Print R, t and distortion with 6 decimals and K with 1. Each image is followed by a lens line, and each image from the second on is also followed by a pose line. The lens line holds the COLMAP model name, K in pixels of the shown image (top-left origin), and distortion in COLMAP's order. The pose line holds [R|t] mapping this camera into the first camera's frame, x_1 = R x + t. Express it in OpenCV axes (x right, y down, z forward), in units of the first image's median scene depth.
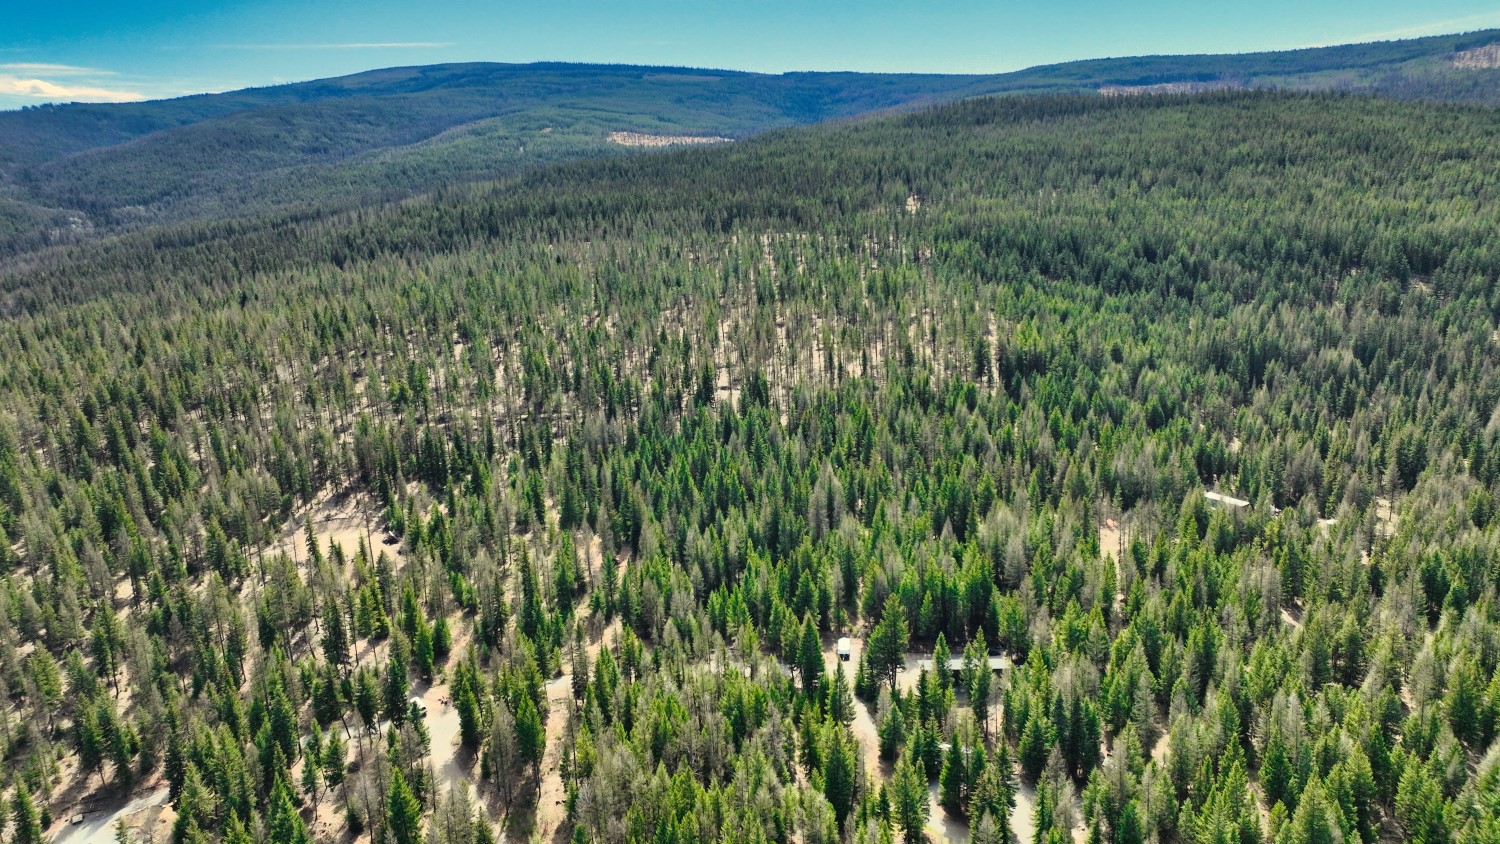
lens RADIAL K [[1052.1, 0, 753.0], [0, 1052.1, 420.1], [0, 0, 1]] dist [-0.001667, 0.018515]
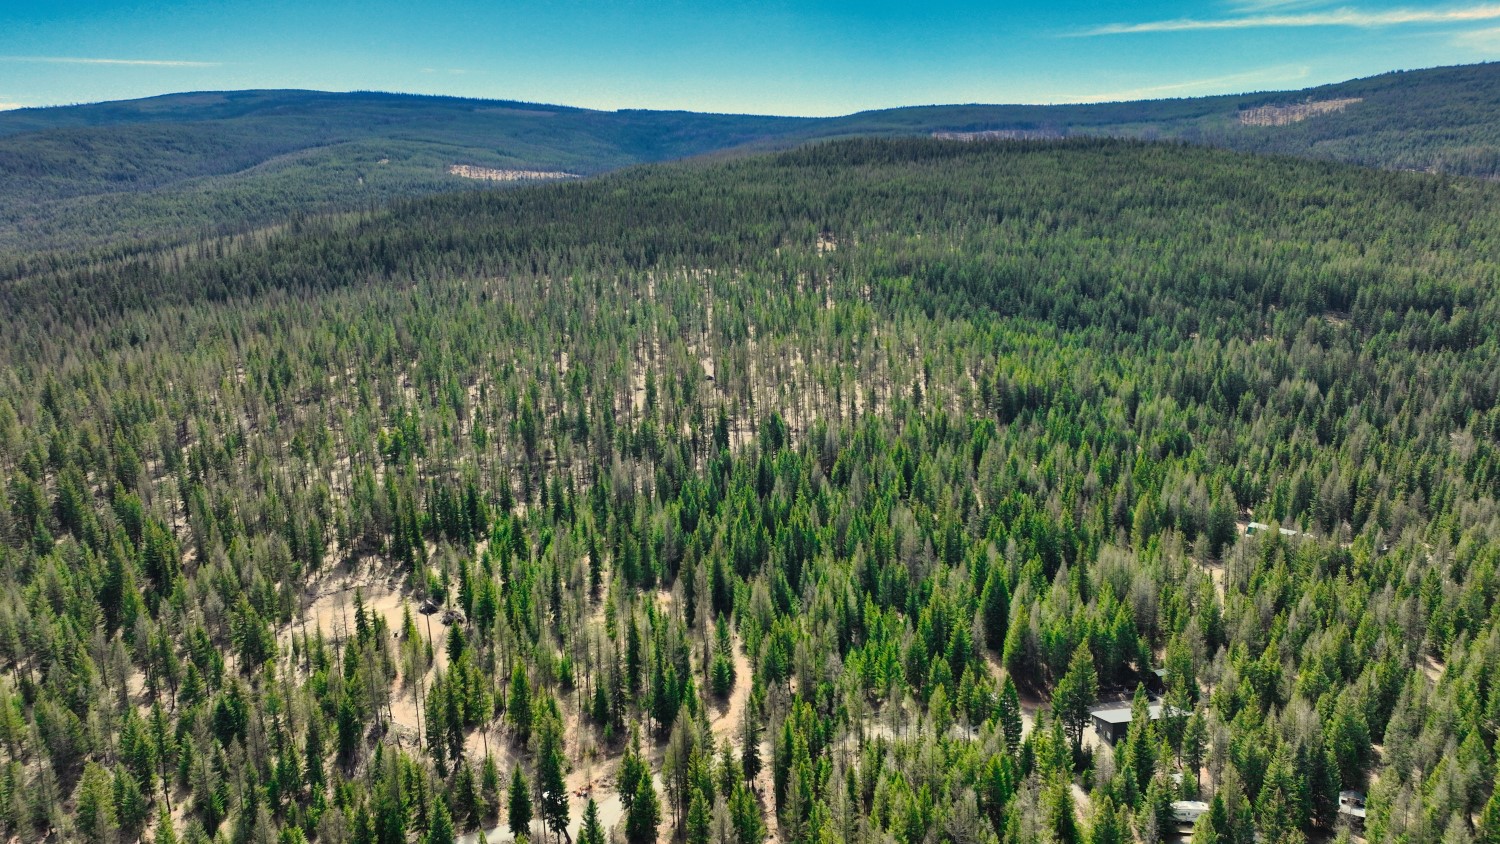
lens RADIAL K [[1052.1, 0, 751.7], [0, 1052.1, 424.8], [0, 0, 1]] dist [-0.001667, 0.018515]
pose [[0.985718, -0.020081, 0.167204, -0.128165], [0.025160, 0.999282, -0.028311, -0.005546], [-0.166516, 0.032114, 0.985516, 0.042498]]
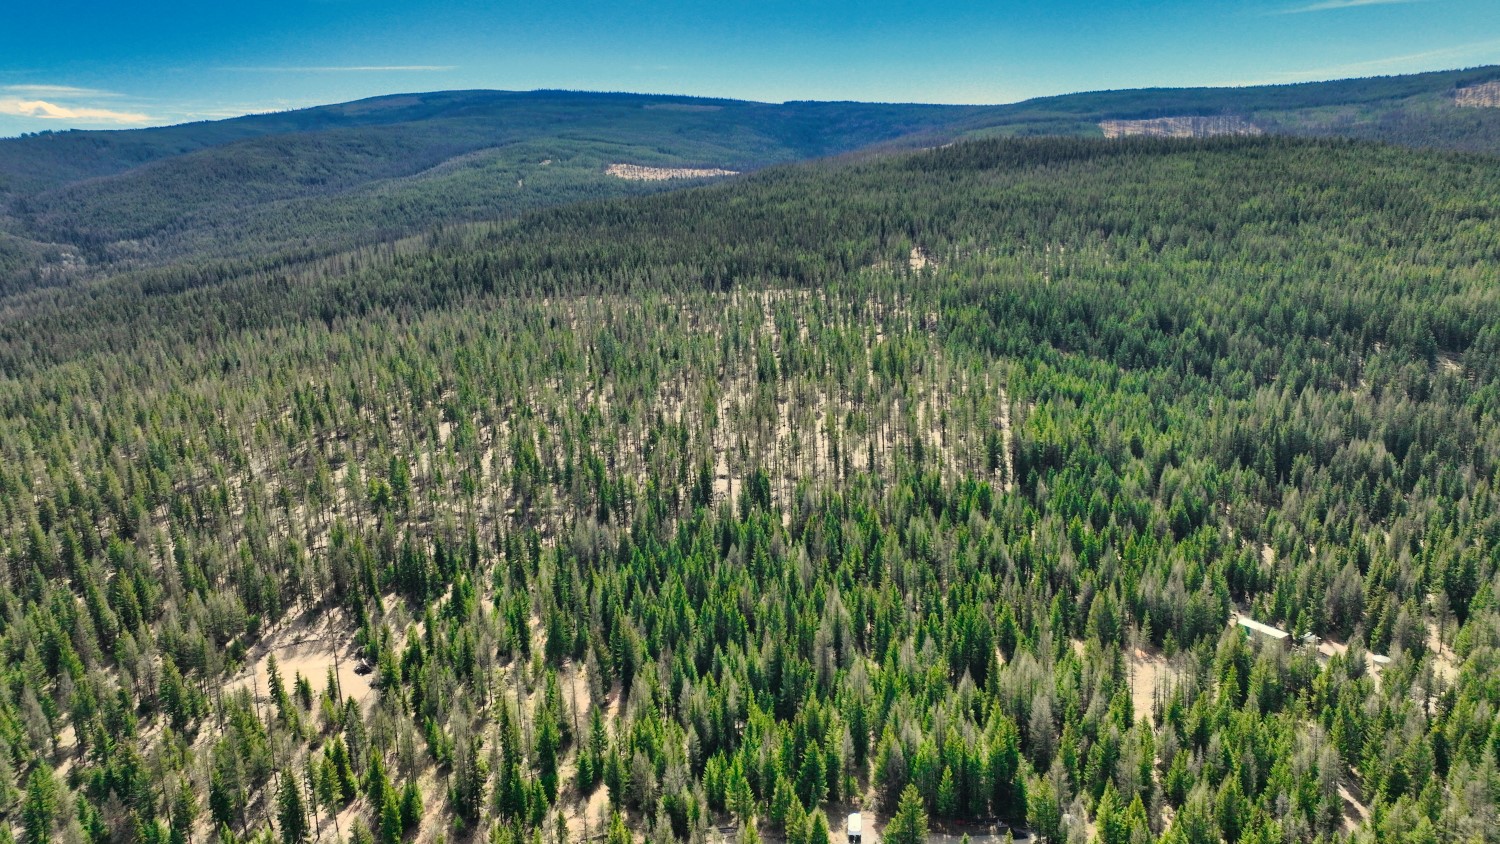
lens RADIAL K [[1052.1, 0, 751.7], [0, 1052.1, 418.3], [0, 0, 1]] dist [-0.001667, 0.018515]
pose [[0.999988, 0.004986, 0.000353, -0.001817], [-0.004977, 0.999749, -0.021826, -0.051439], [-0.000462, 0.021824, 0.999762, 0.038754]]
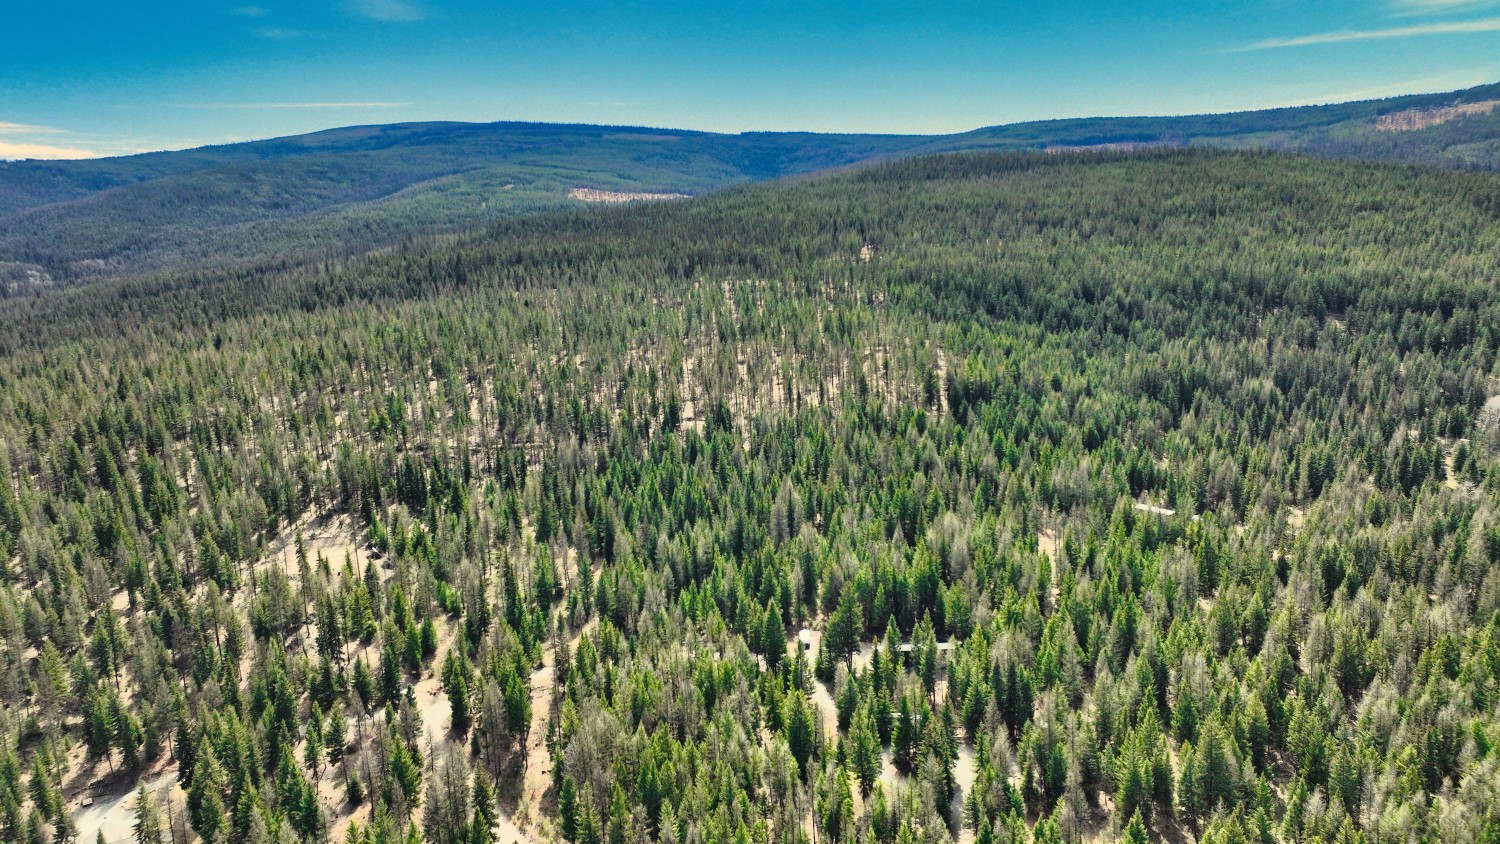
lens RADIAL K [[1052.1, 0, 753.6], [0, 1052.1, 419.7], [0, 0, 1]] dist [-0.001667, 0.018515]
pose [[0.999219, -0.006887, 0.038916, -0.003059], [0.008958, 0.998539, -0.053292, 0.021711], [-0.038492, 0.053599, 0.997820, -0.041898]]
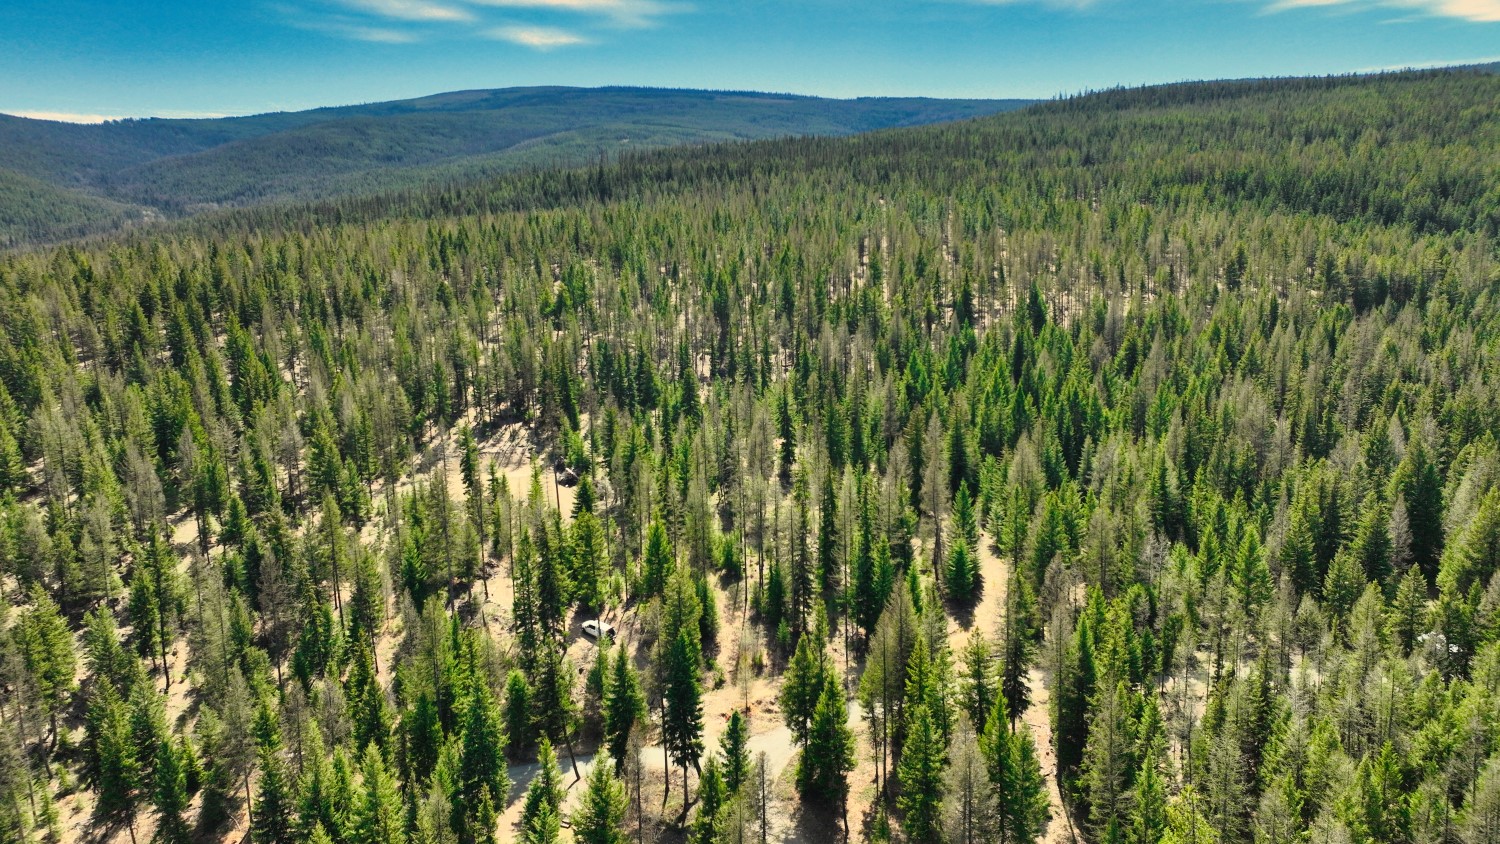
lens RADIAL K [[1052.1, 0, 751.9], [0, 1052.1, 422.3], [0, 0, 1]] dist [-0.001667, 0.018515]
pose [[0.998674, 0.021732, -0.046661, -0.113827], [-0.023331, 0.999149, -0.034000, 0.056191], [0.045882, 0.035044, 0.998332, 0.190258]]
